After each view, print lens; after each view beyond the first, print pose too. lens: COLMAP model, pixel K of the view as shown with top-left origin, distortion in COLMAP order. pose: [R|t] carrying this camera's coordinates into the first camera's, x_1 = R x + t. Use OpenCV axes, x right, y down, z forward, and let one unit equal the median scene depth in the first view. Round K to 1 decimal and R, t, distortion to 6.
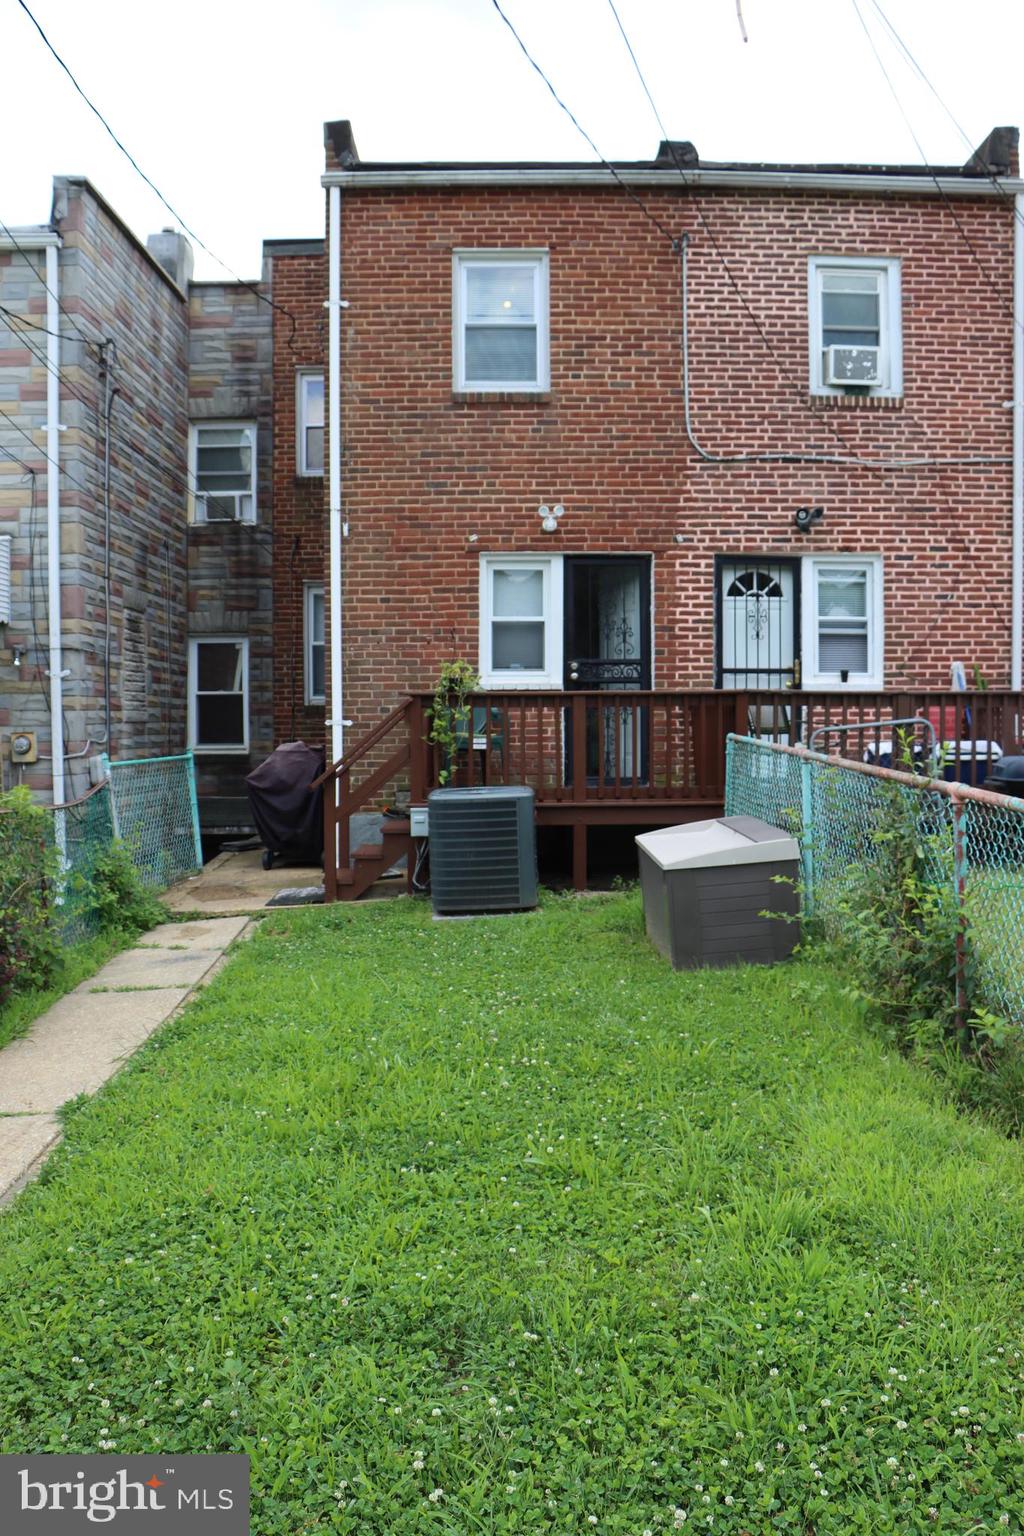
lens RADIAL K [[1283.6, 0, 505.4], [0, 1283.6, 766.0], [0, 0, 1]] dist [-0.180404, 0.162307]
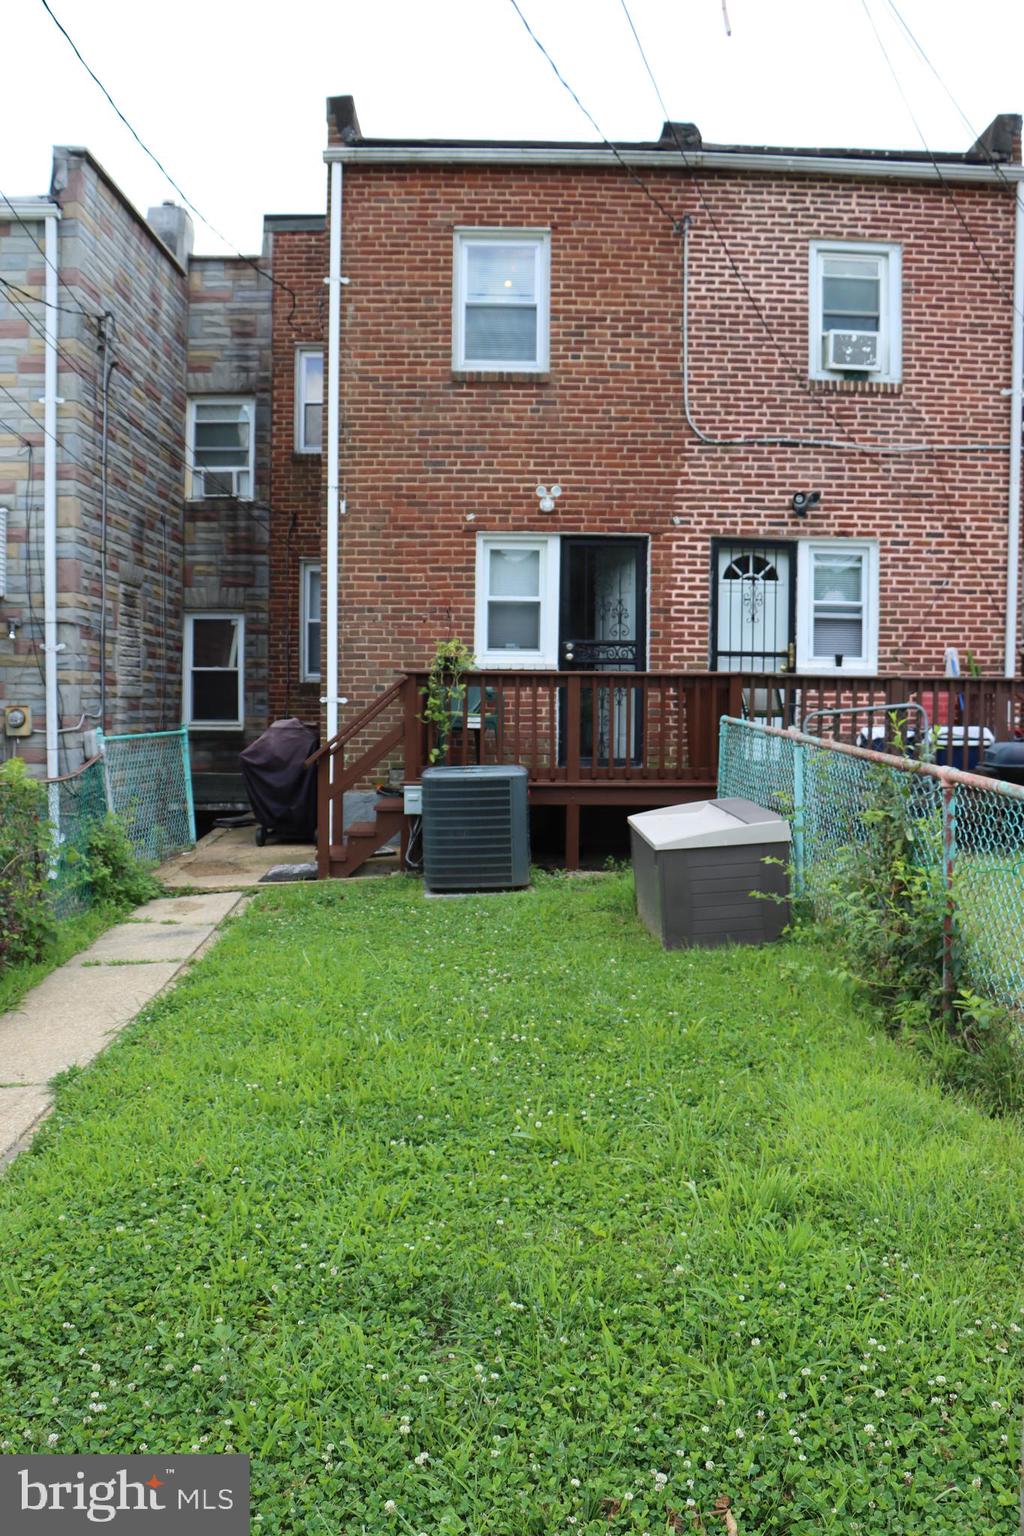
lens RADIAL K [[1283.6, 0, 513.8], [0, 1283.6, 763.9], [0, 0, 1]] dist [-0.180404, 0.162307]
pose [[0.999851, 0.013191, 0.011146, 0.000145], [-0.013340, 0.999821, 0.013444, 0.000856], [-0.010967, -0.013591, 0.999847, -0.002247]]
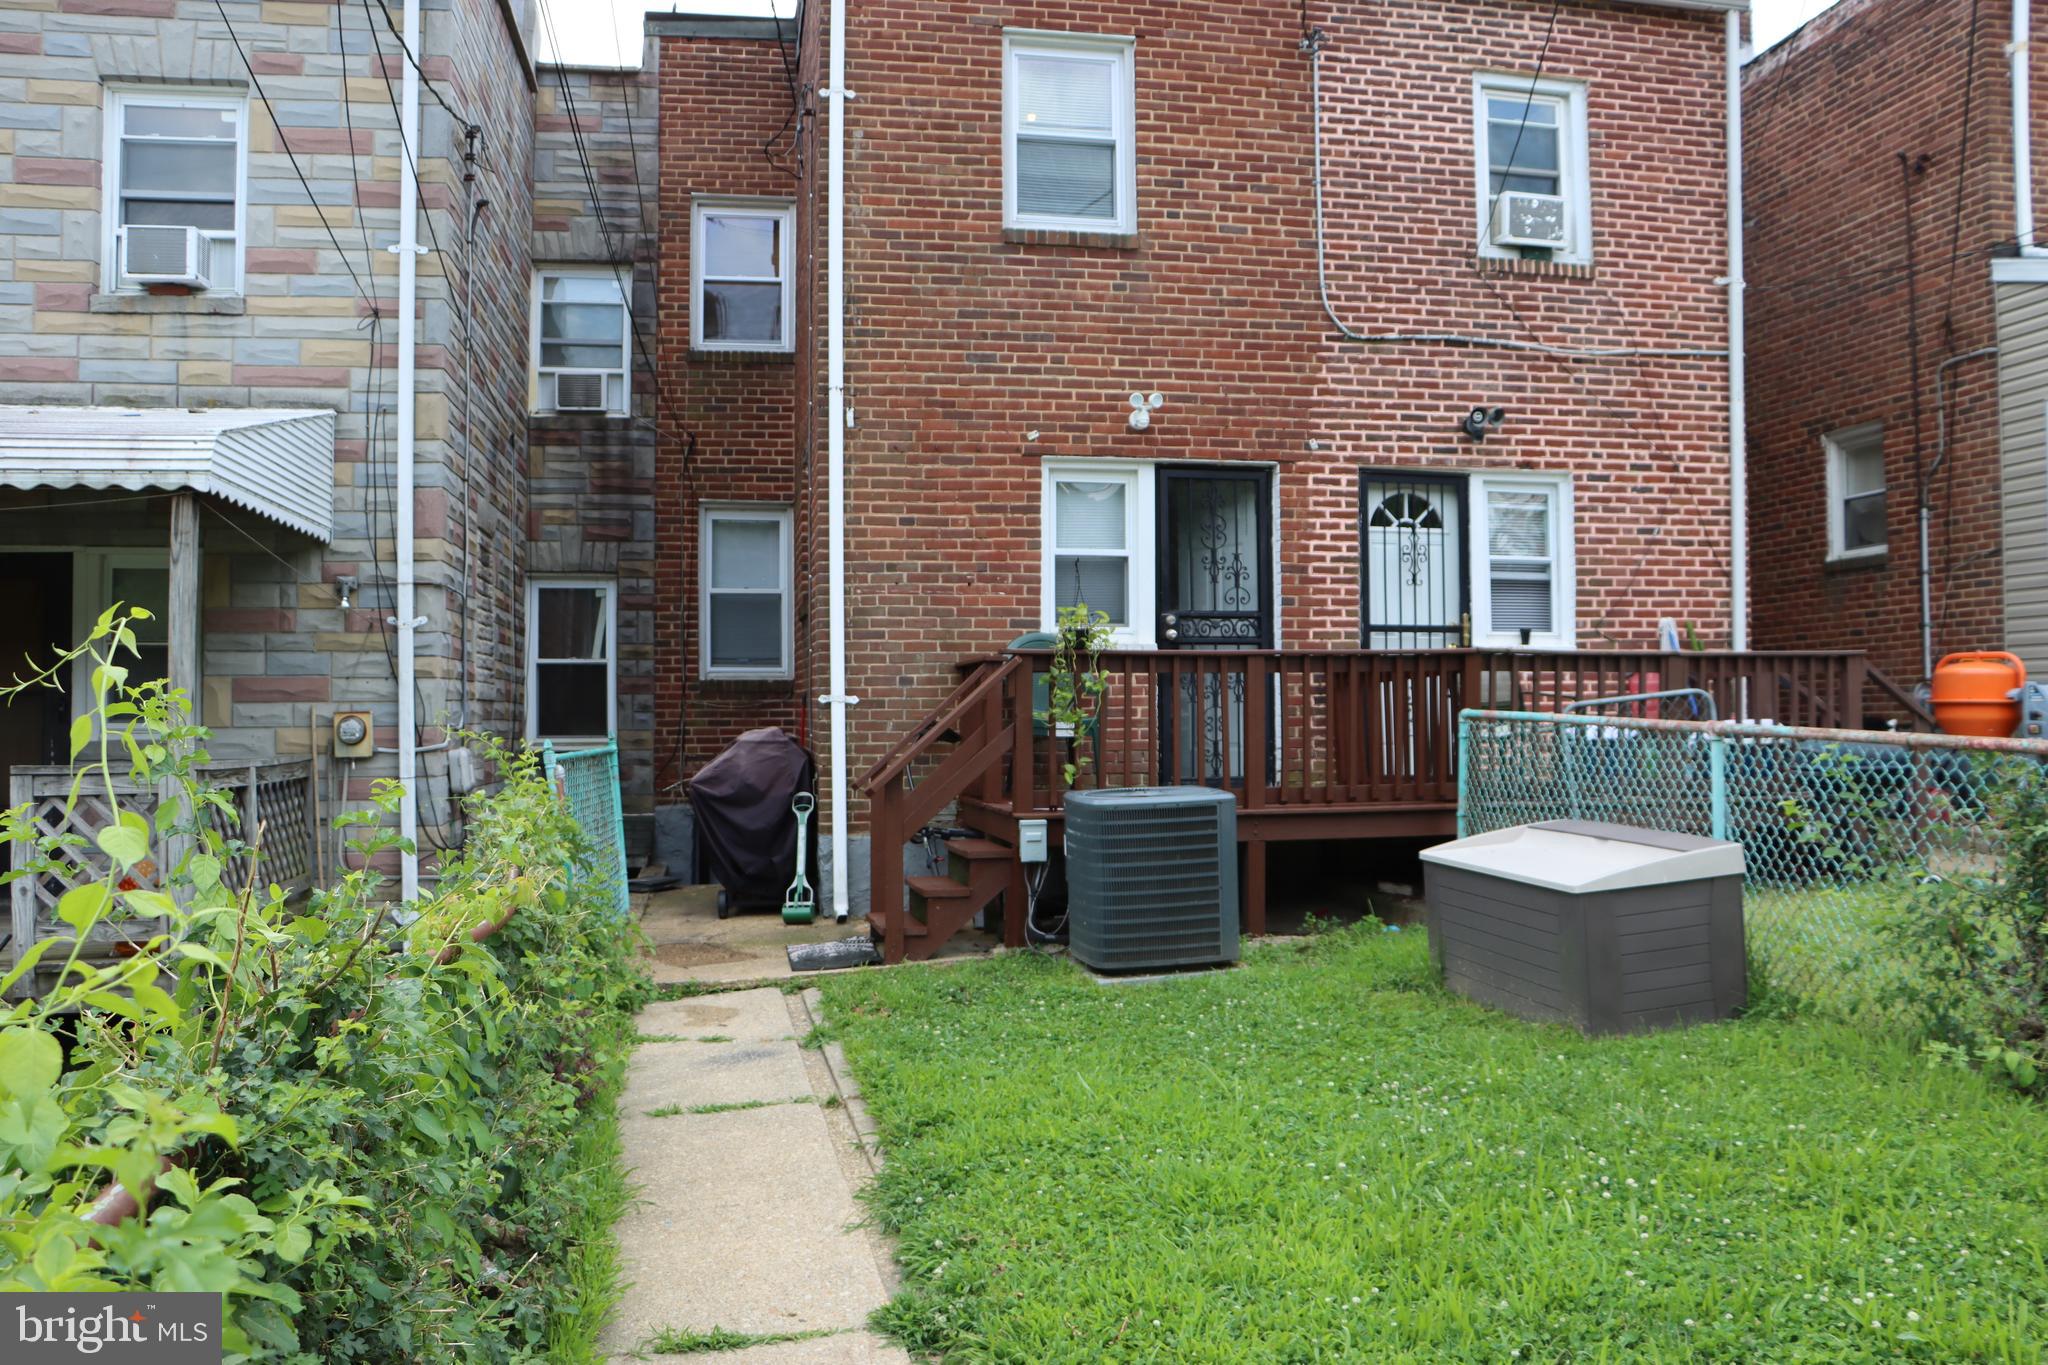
lens RADIAL K [[1711.5, 0, 1029.2], [0, 1711.5, 684.3], [0, 0, 1]] dist [-0.180404, 0.162307]
pose [[0.984144, 0.003071, 0.177345, -0.193045], [0.006878, 0.998437, -0.055457, 0.009426], [-0.177238, 0.055797, 0.982585, 0.089583]]
